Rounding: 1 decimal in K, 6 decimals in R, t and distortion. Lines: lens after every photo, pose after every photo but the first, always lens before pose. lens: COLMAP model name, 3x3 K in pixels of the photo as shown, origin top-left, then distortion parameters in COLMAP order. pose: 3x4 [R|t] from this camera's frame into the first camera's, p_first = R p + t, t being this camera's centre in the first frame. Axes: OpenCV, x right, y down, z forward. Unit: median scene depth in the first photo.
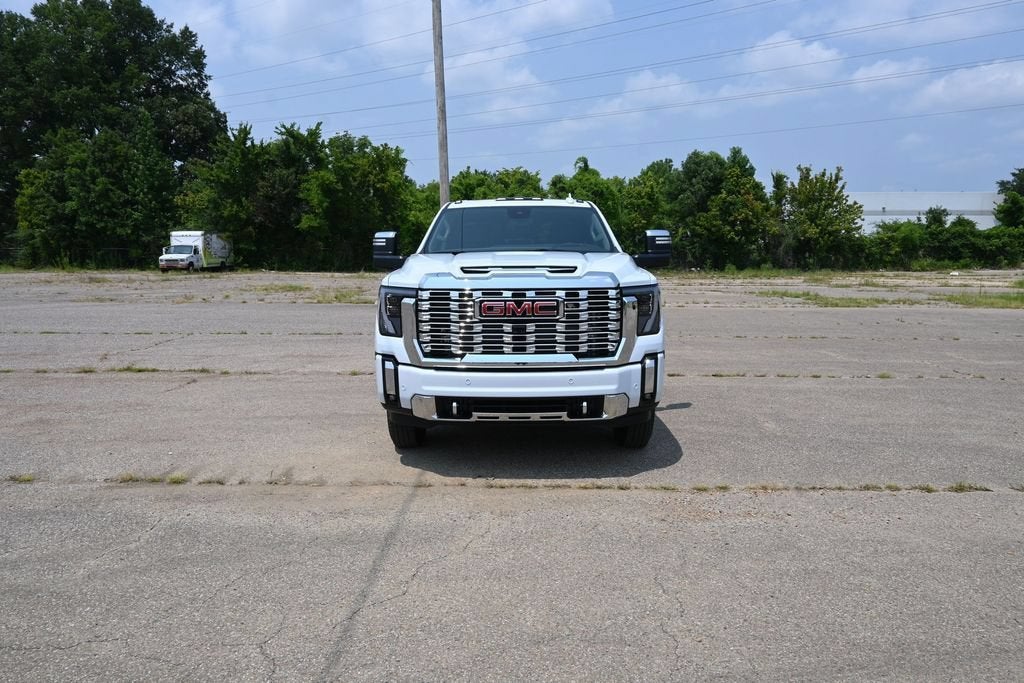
lens RADIAL K [[700.8, 0, 508.9], [0, 700.8, 344.4], [0, 0, 1]] dist [-0.012913, 0.006270]
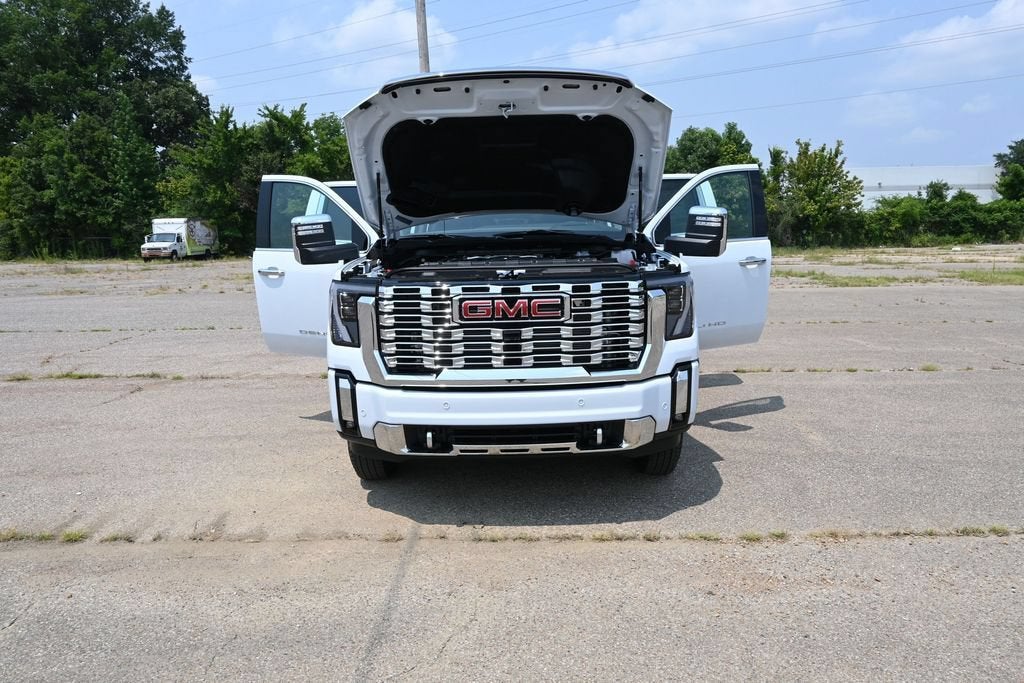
lens RADIAL K [[700.8, 0, 508.4], [0, 700.8, 341.9], [0, 0, 1]] dist [-0.012913, 0.006270]
pose [[0.999819, -0.017771, 0.006867, 0.001050], [0.017622, 0.999620, 0.021193, -0.006013], [-0.007241, -0.021068, 0.999752, 0.046750]]
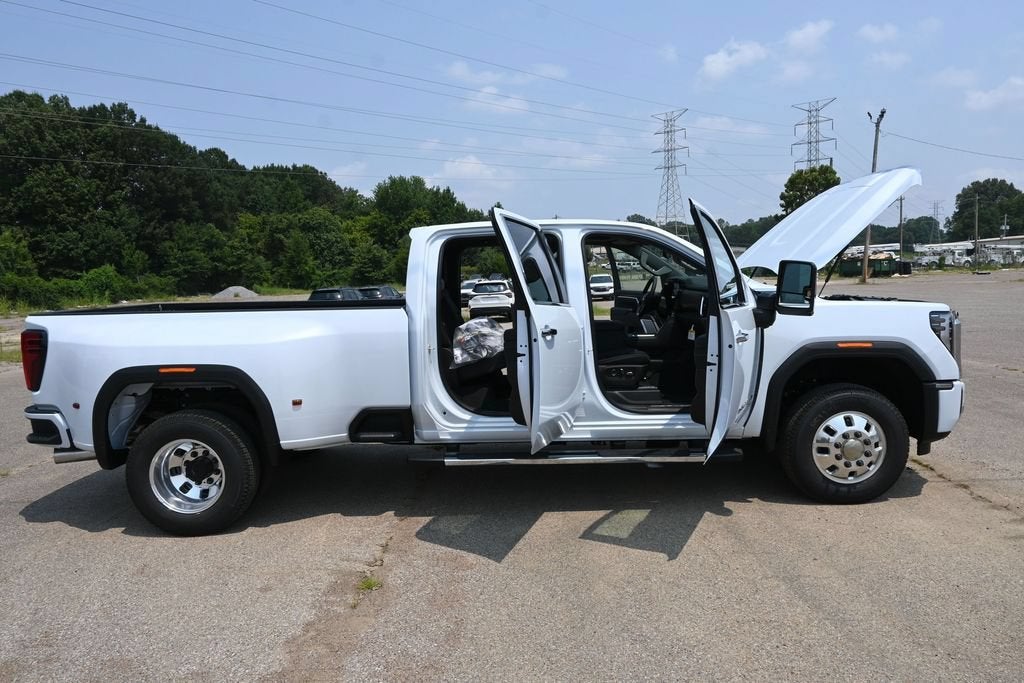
lens RADIAL K [[700.8, 0, 514.1], [0, 700.8, 341.5], [0, 0, 1]] dist [-0.012913, 0.006270]
pose [[-0.002664, -0.087321, 0.996177, -0.240297], [0.172657, 0.981179, 0.086468, -0.048076], [-0.984978, 0.172227, 0.012463, 0.330307]]
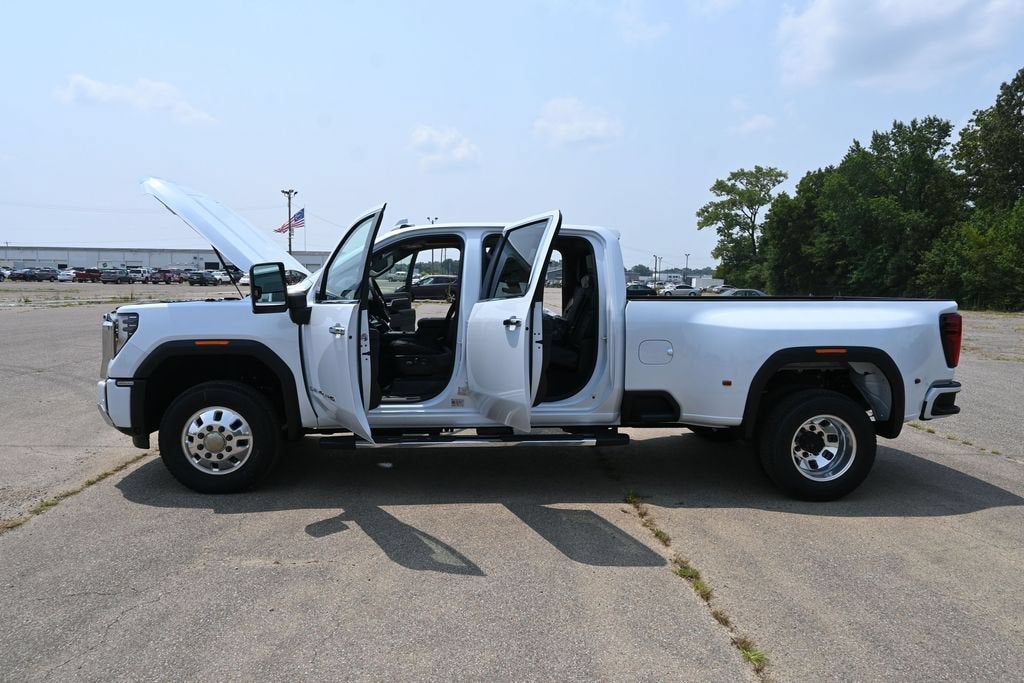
lens RADIAL K [[700.8, 0, 509.0], [0, 700.8, 339.9], [0, 0, 1]] dist [-0.012913, 0.006270]
pose [[0.085813, 0.083348, -0.992819, 0.267327], [-0.155432, 0.985413, 0.069292, -0.043027], [0.984112, 0.148369, 0.097516, 0.303678]]
